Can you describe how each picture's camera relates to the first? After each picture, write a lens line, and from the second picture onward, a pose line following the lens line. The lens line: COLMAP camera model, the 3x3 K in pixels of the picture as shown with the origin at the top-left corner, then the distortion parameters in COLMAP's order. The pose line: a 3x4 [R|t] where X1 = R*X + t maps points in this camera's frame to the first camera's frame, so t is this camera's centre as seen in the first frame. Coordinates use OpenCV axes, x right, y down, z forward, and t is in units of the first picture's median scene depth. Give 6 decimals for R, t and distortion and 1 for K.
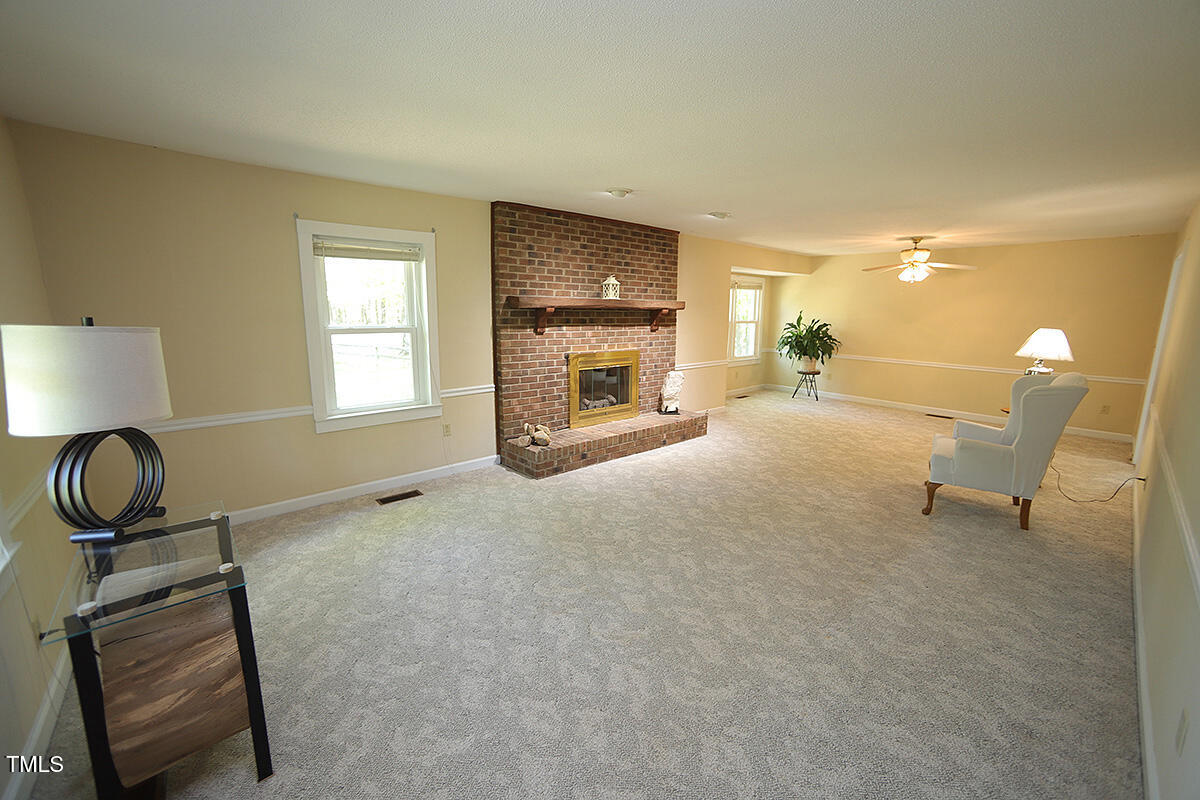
lens RADIAL K [[479.0, 0, 610.0], [0, 479.0, 396.9], [0, 0, 1]] dist [-0.031685, 0.000933]
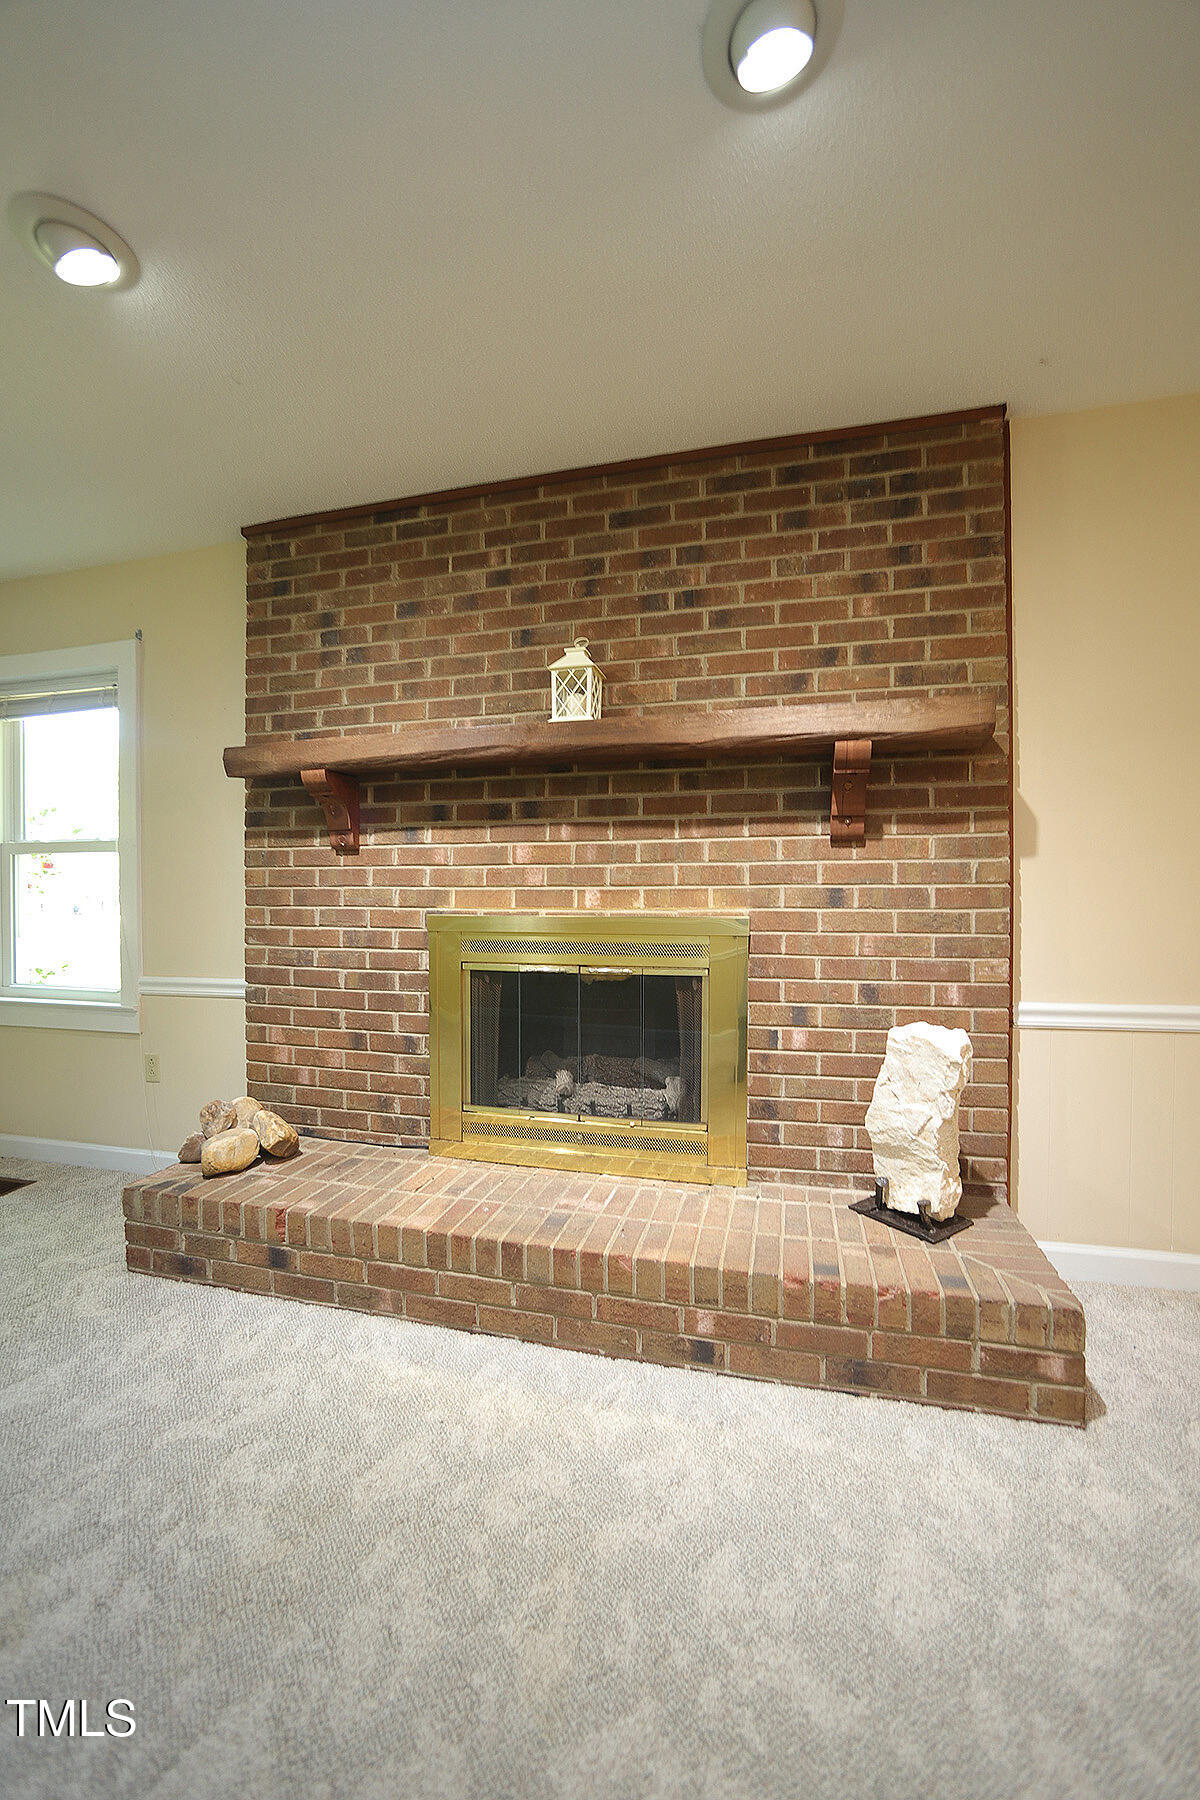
lens RADIAL K [[718.5, 0, 600.7], [0, 718.5, 910.7], [0, 0, 1]] dist [-0.031685, 0.000933]
pose [[0.551975, -0.000482, -0.833860, 0.366318], [-0.140550, 0.985639, -0.093607, -0.061526], [0.821930, 0.168868, 0.543980, 0.814441]]
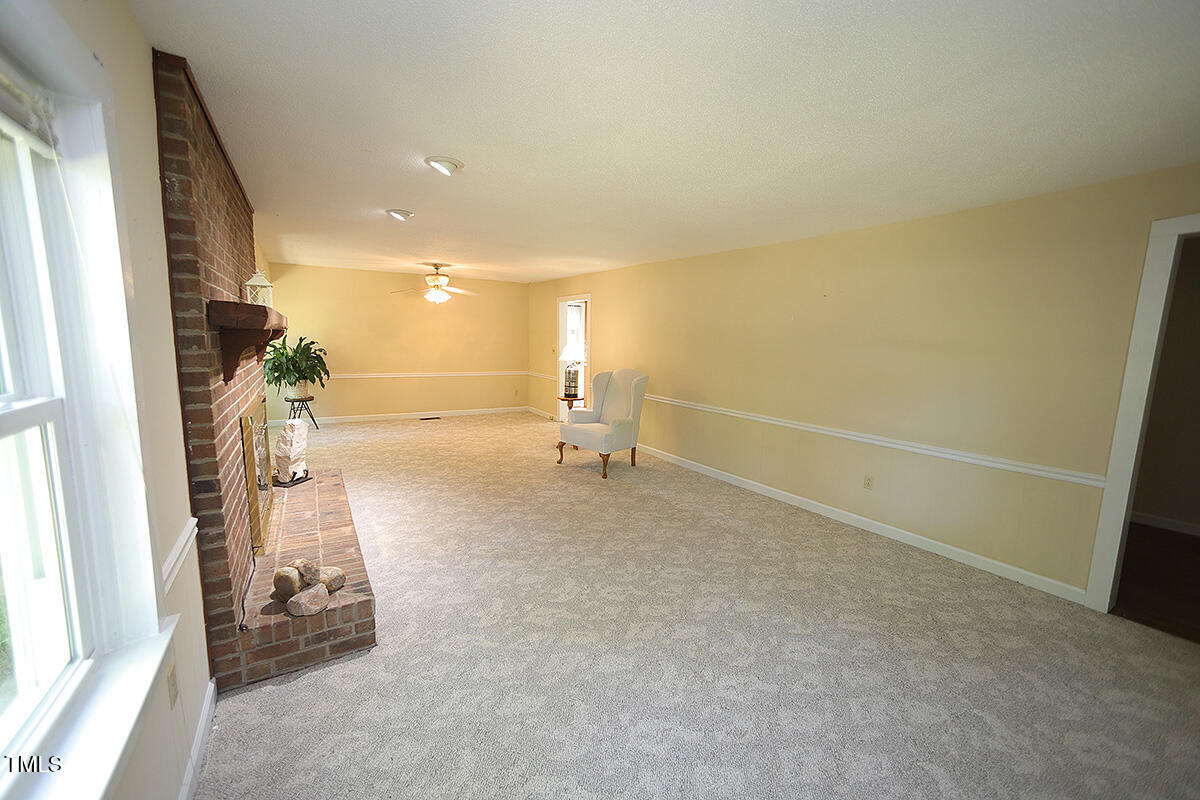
lens RADIAL K [[479.0, 0, 588.8], [0, 479.0, 397.6], [0, 0, 1]] dist [-0.031685, 0.000933]
pose [[0.183392, -0.132399, 0.974083, -0.498403], [0.151656, 0.982837, 0.105036, -0.102793], [-0.971271, 0.128463, 0.200323, 0.530798]]
